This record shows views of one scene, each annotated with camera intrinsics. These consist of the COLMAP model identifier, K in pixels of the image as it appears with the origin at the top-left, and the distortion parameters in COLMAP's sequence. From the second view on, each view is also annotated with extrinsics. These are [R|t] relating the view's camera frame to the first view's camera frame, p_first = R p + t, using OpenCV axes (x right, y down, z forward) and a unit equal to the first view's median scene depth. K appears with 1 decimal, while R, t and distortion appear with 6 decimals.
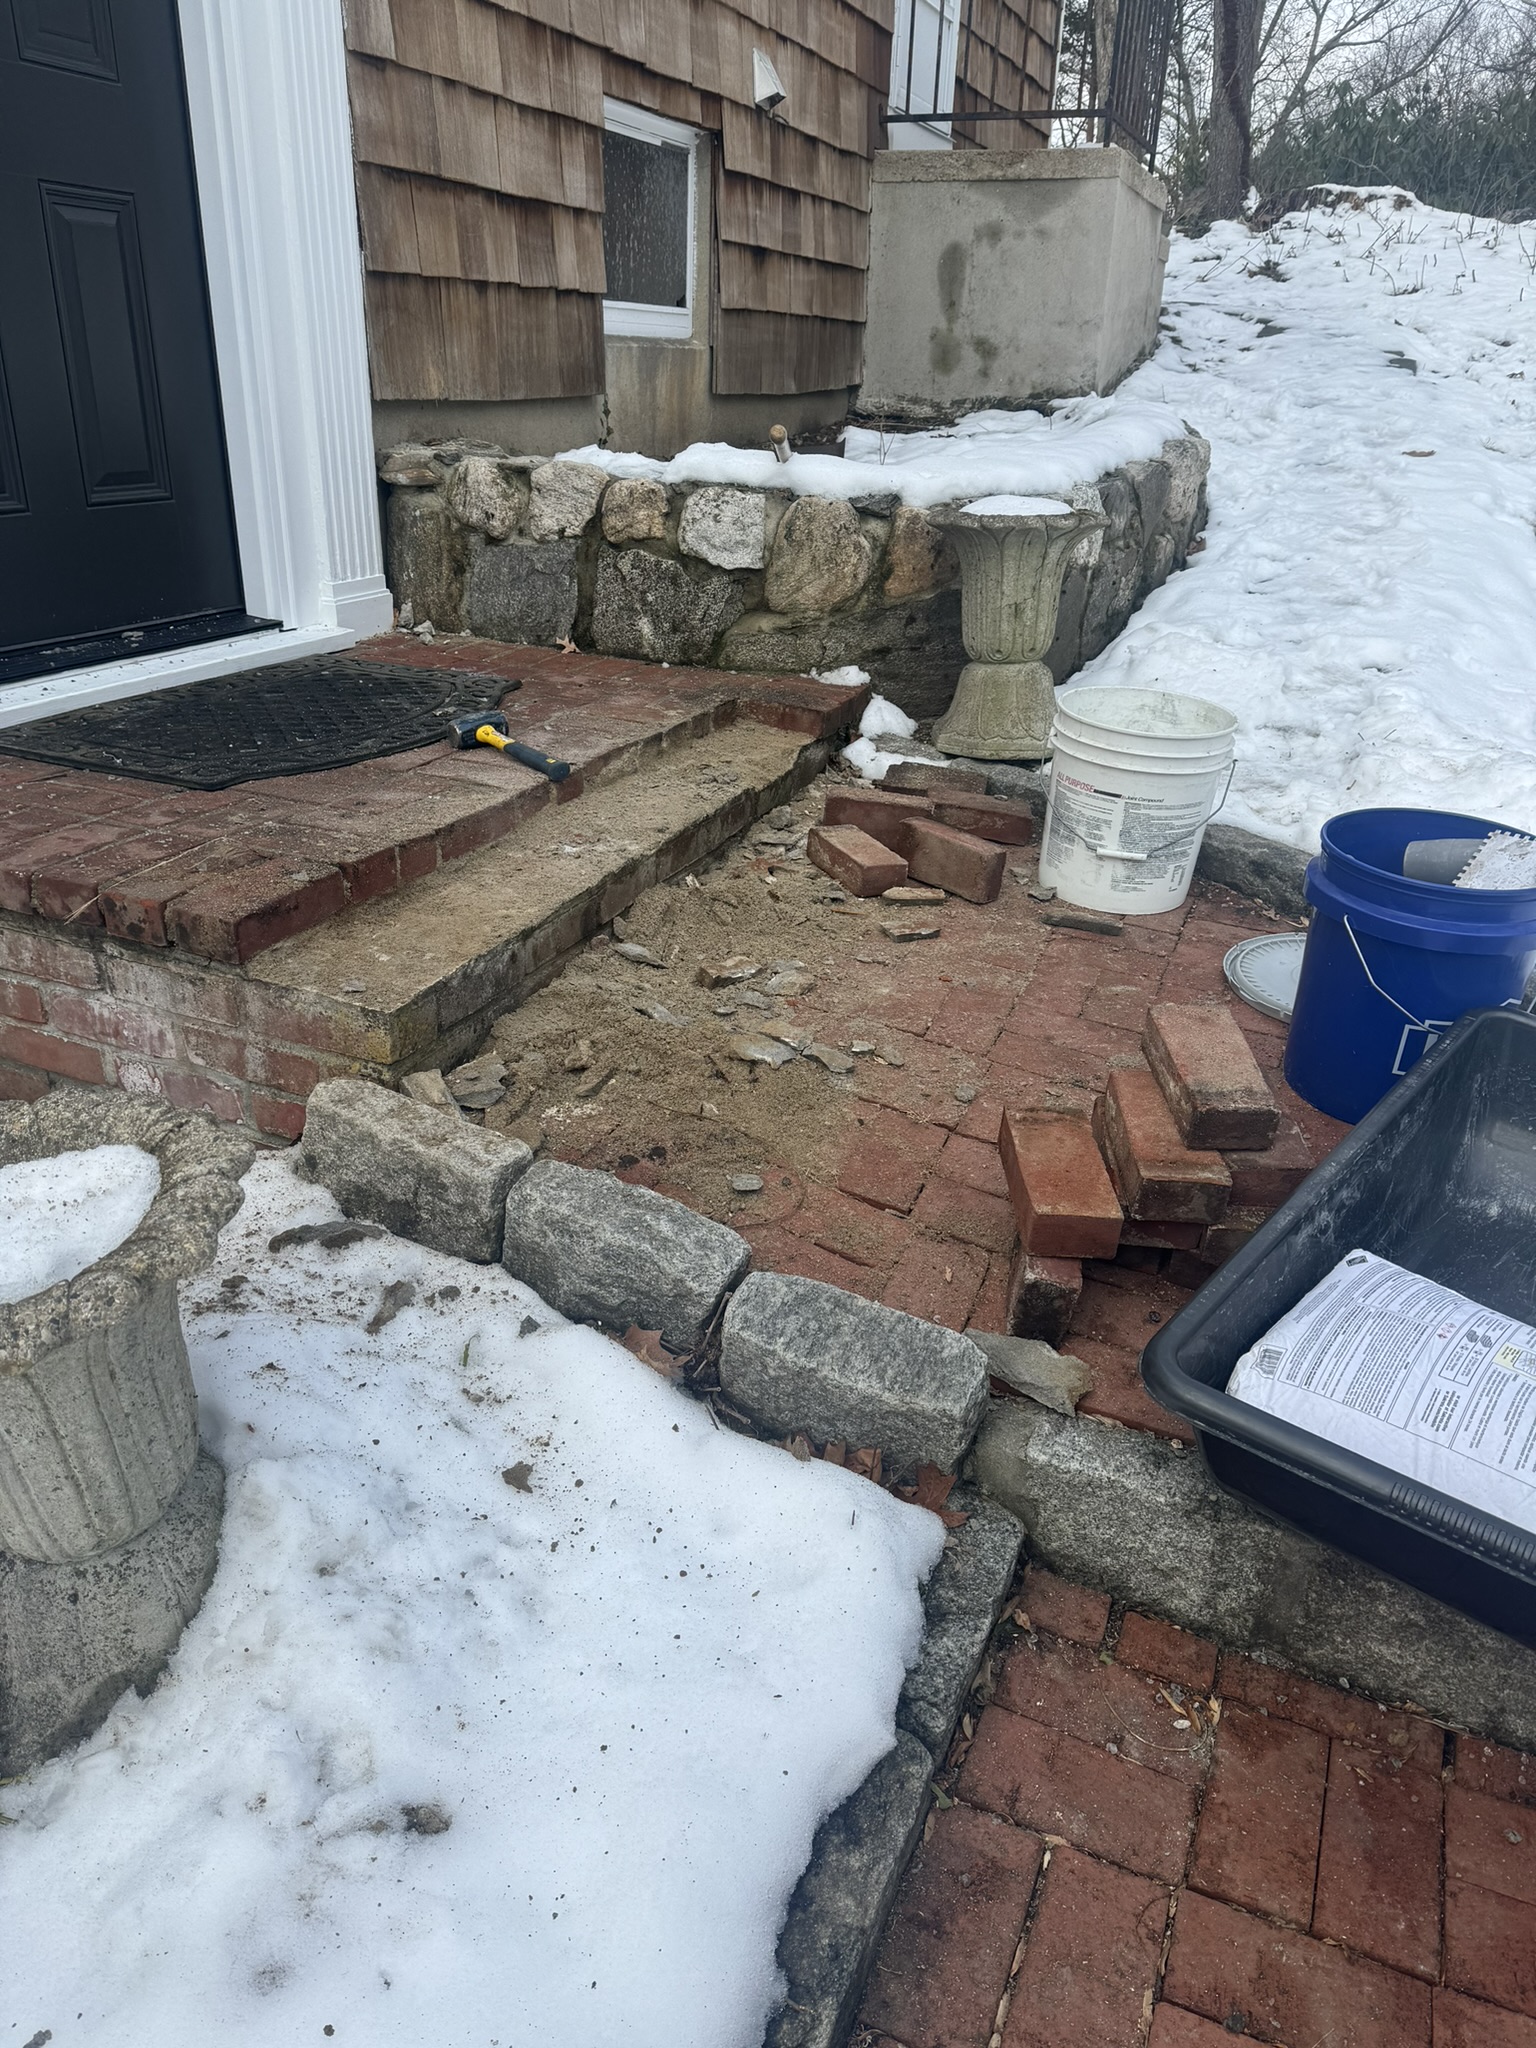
lens RADIAL K [[1422.7, 0, 772.0], [0, 1422.7, 1028.6], [0, 0, 1]] dist [0.075457, -0.108812]
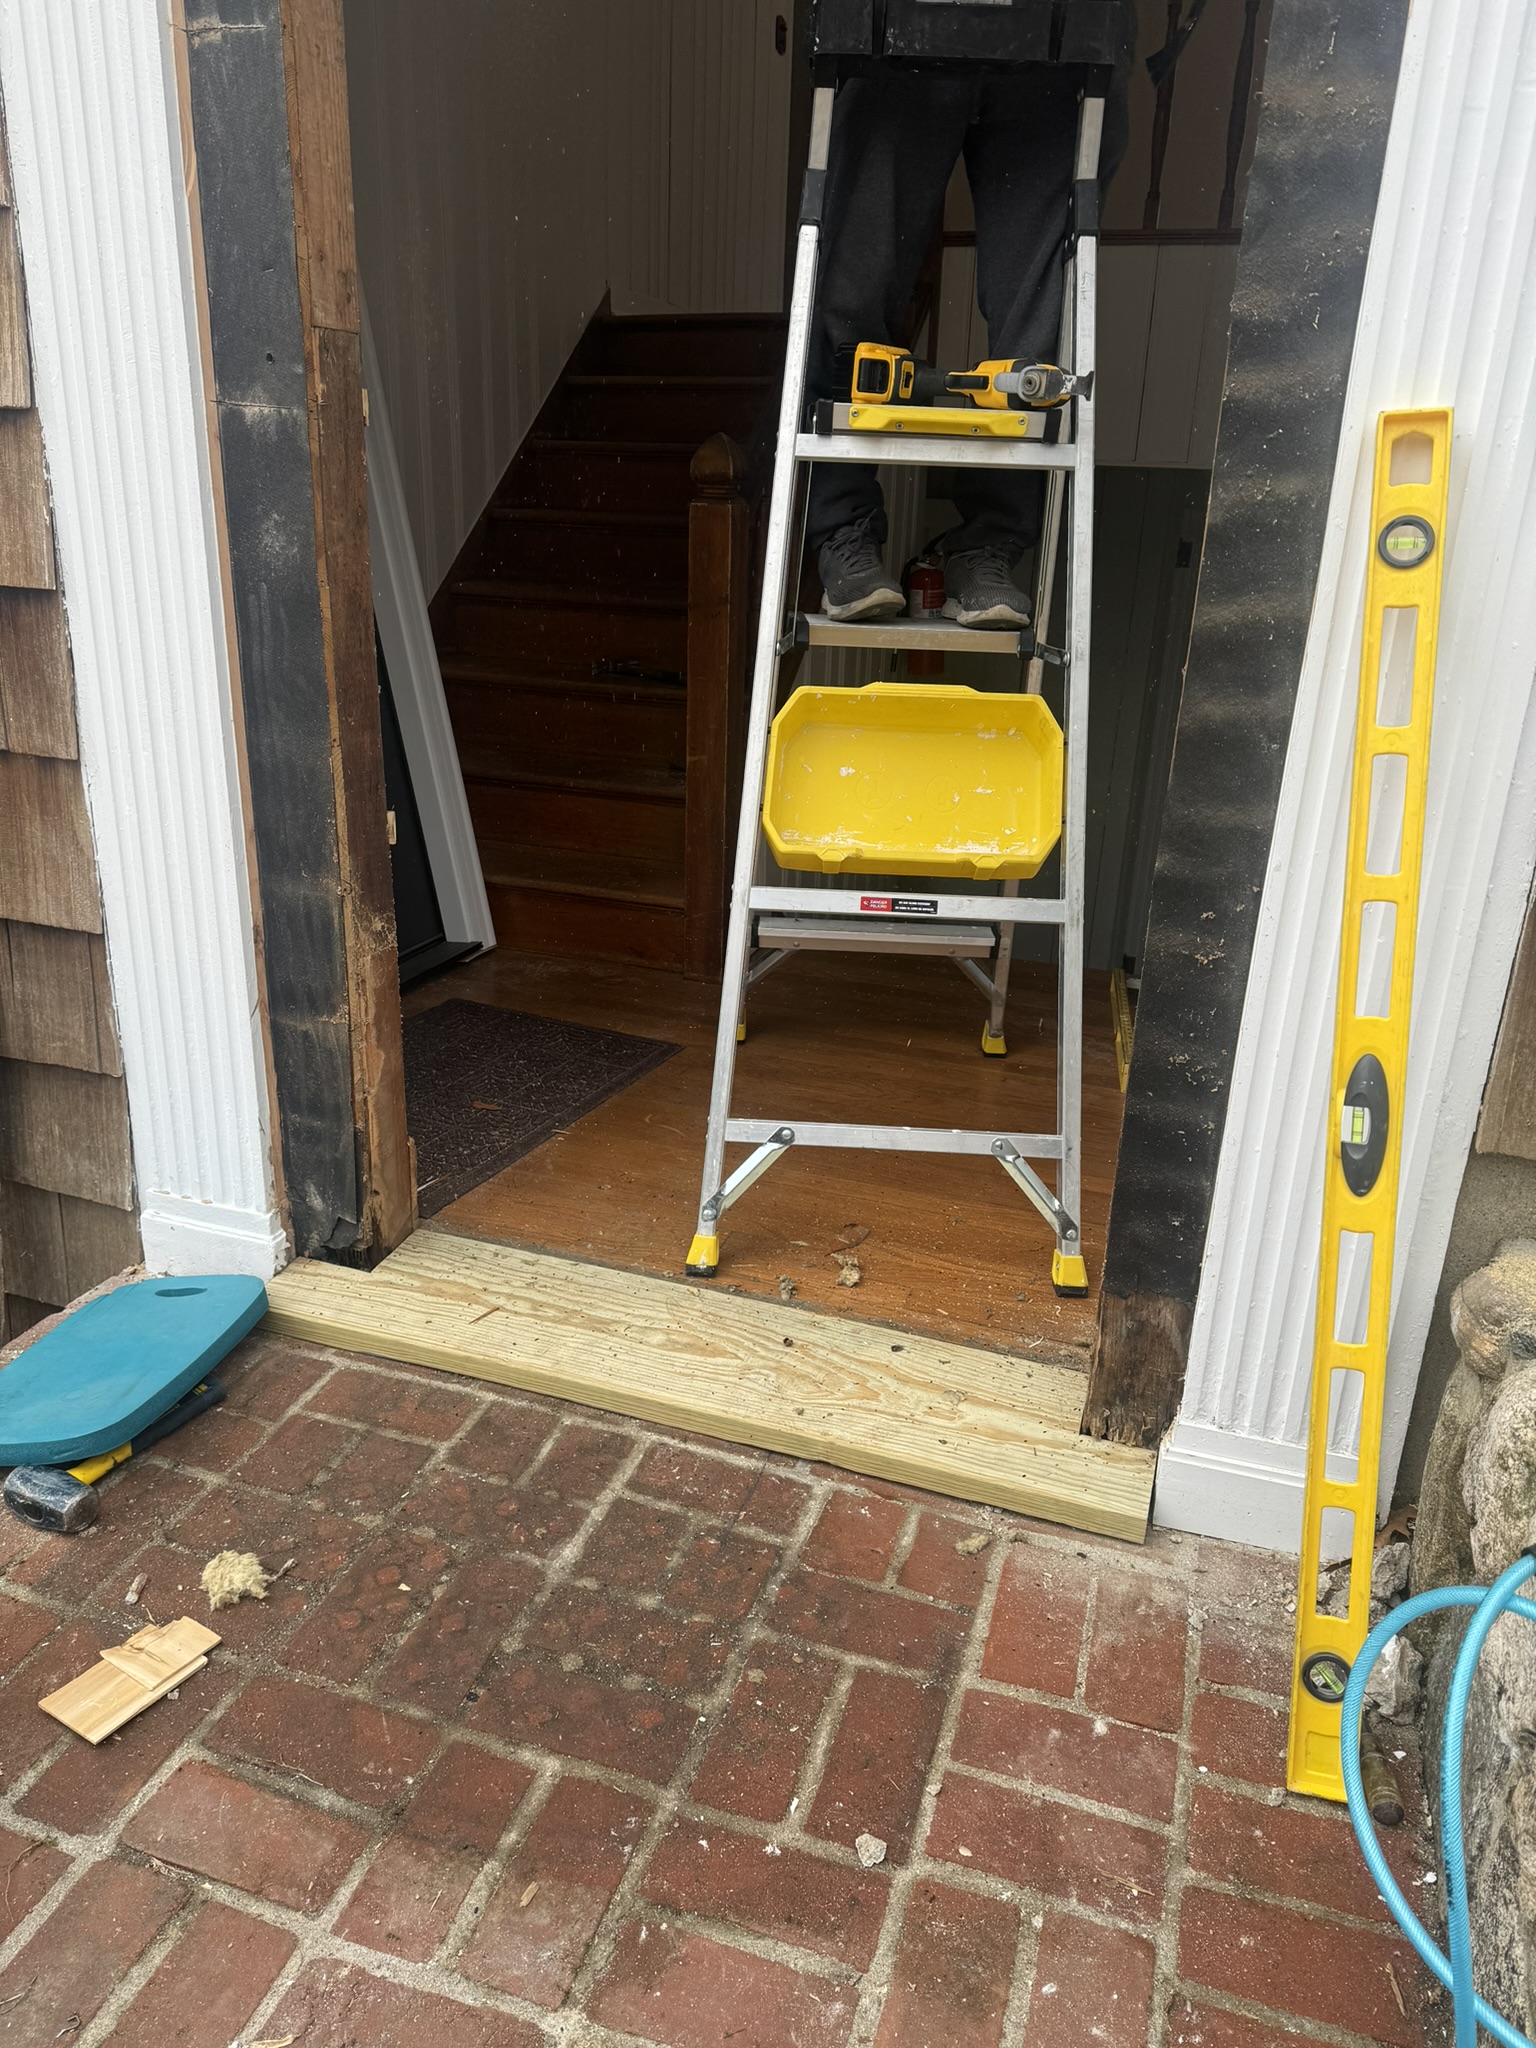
lens RADIAL K [[1416.2, 0, 777.2], [0, 1416.2, 1019.3], [0, 0, 1]] dist [0.077070, -0.094711]
pose [[0.071185, 0.315997, -0.946086, 0.112767], [-0.453715, 0.854946, 0.251417, -0.489667], [0.888299, 0.411356, 0.204232, 0.712273]]
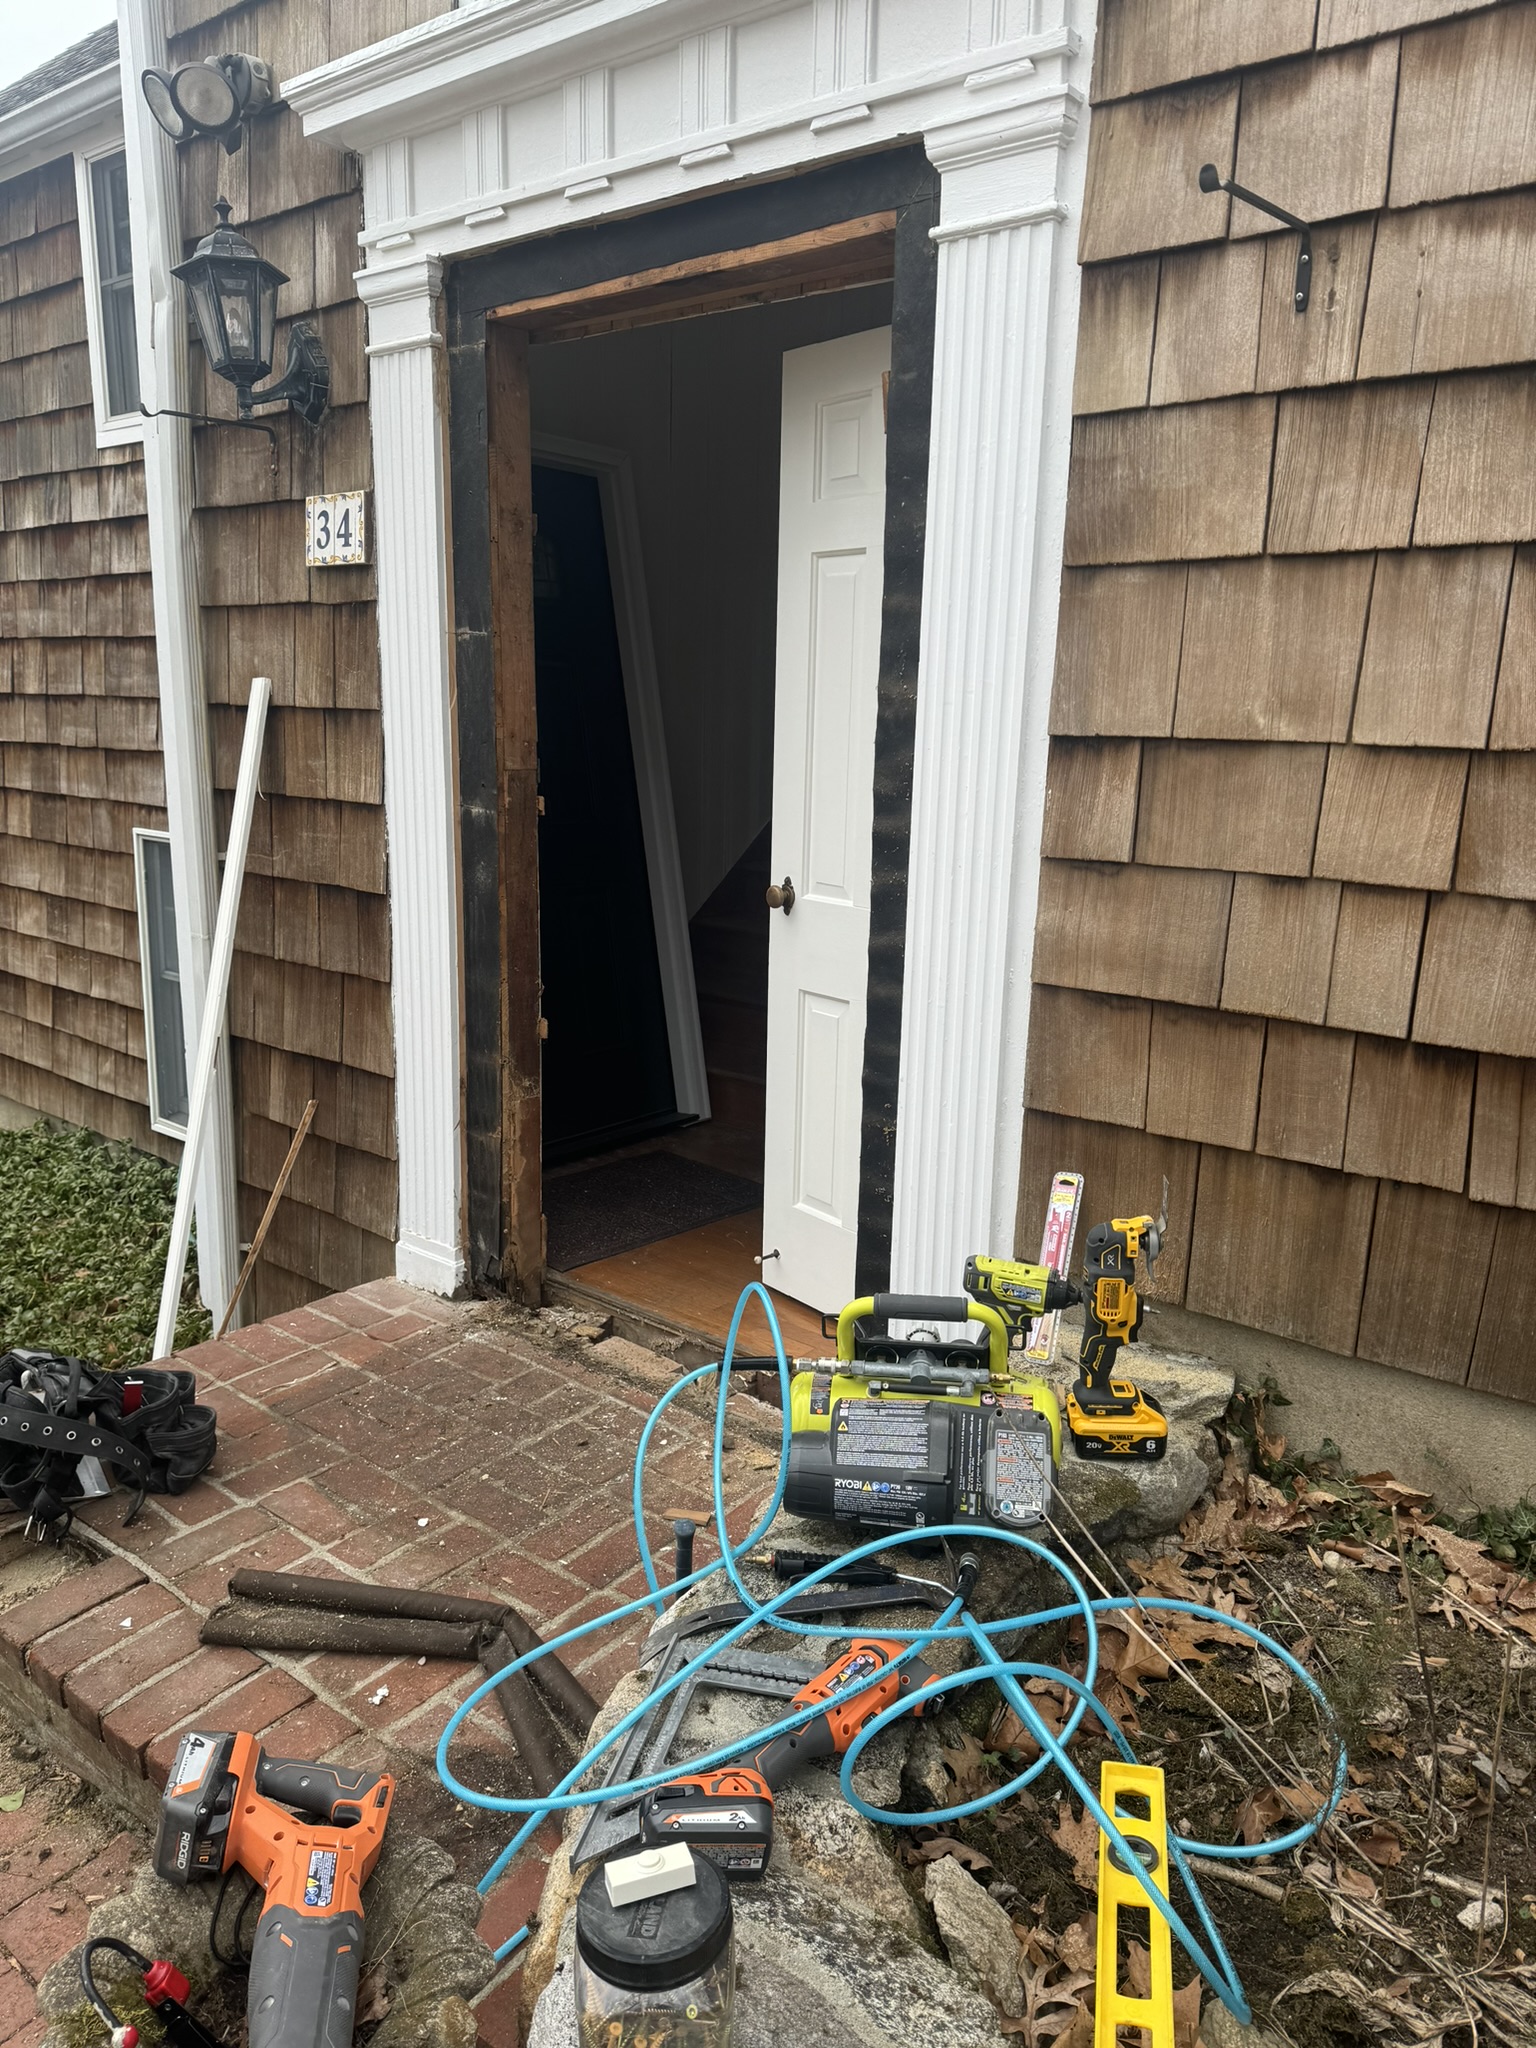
lens RADIAL K [[1416.2, 0, 777.2], [0, 1416.2, 1019.3], [0, 0, 1]] dist [0.077070, -0.094711]
pose [[-0.278398, 0.162259, -0.946661, 0.430384], [-0.437371, 0.856087, 0.275358, -0.694772], [0.855103, 0.490701, -0.167366, 0.968211]]
